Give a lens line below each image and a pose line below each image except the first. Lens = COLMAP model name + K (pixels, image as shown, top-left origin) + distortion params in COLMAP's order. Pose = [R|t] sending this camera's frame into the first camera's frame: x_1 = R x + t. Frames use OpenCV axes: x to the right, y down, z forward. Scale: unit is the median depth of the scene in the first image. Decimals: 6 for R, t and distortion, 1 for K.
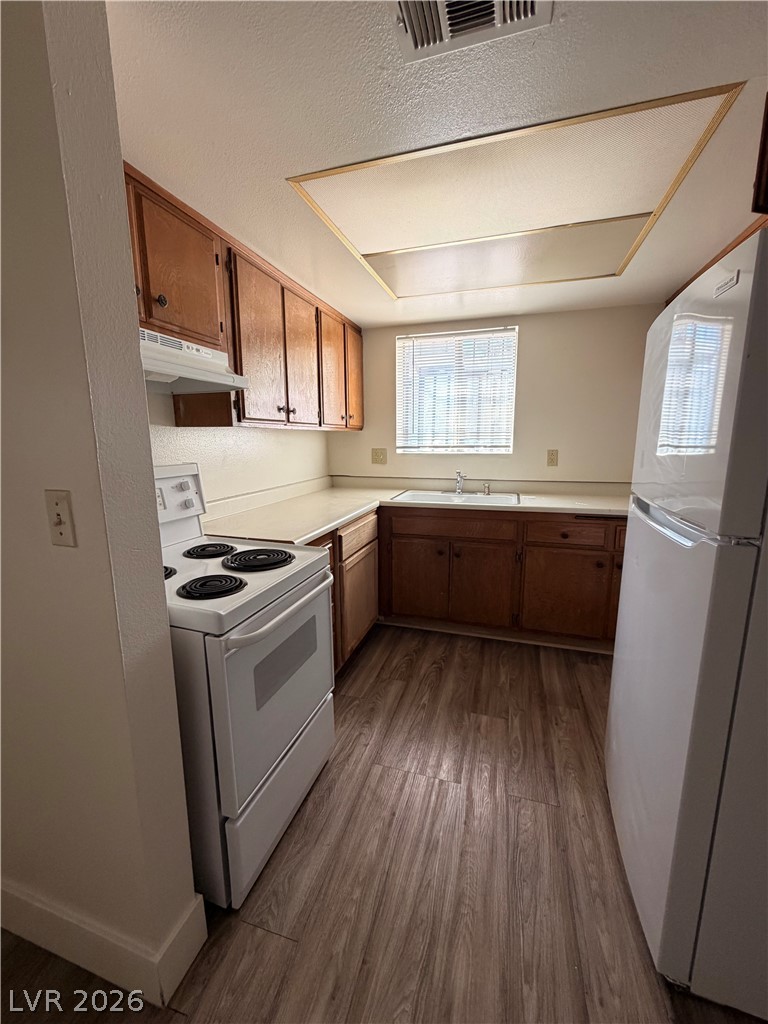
lens RADIAL K [[412.1, 0, 389.1], [0, 412.1, 507.4], [0, 0, 1]] dist [-0.000102, -0.000094]
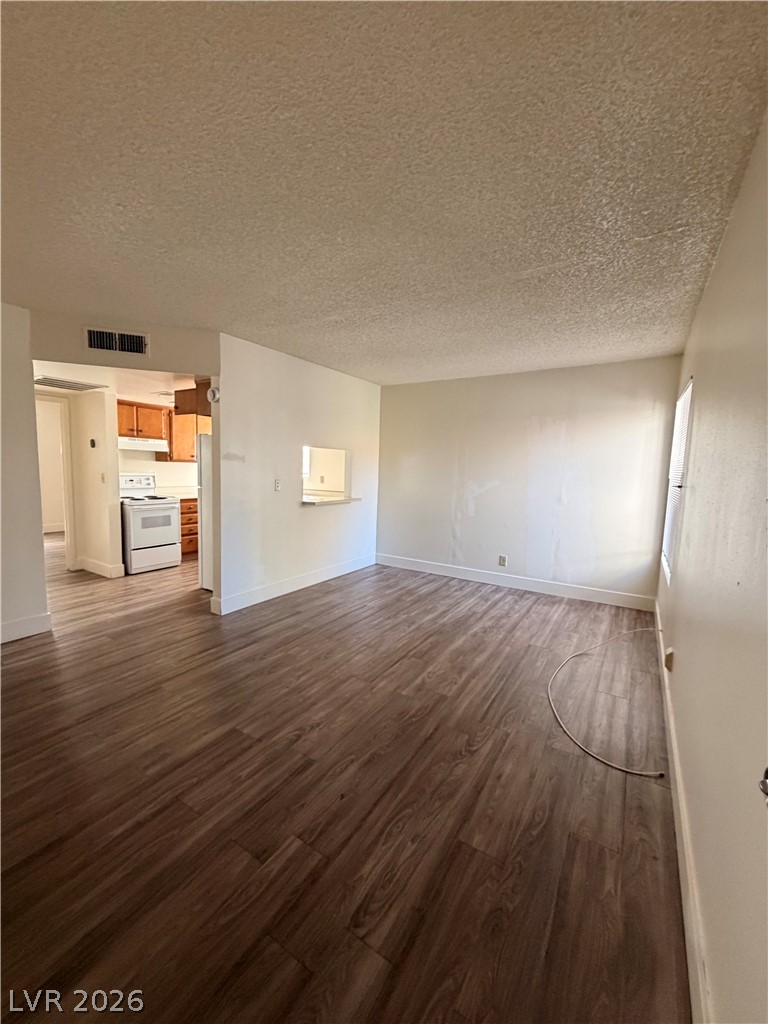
lens RADIAL K [[412.1, 0, 385.8], [0, 412.1, 509.6], [0, 0, 1]] dist [-0.000102, -0.000094]
pose [[0.966268, 0.055575, -0.251471, 1.562144], [-0.075025, 0.994831, -0.068425, 0.197443], [0.246369, 0.084984, 0.965443, -1.236612]]
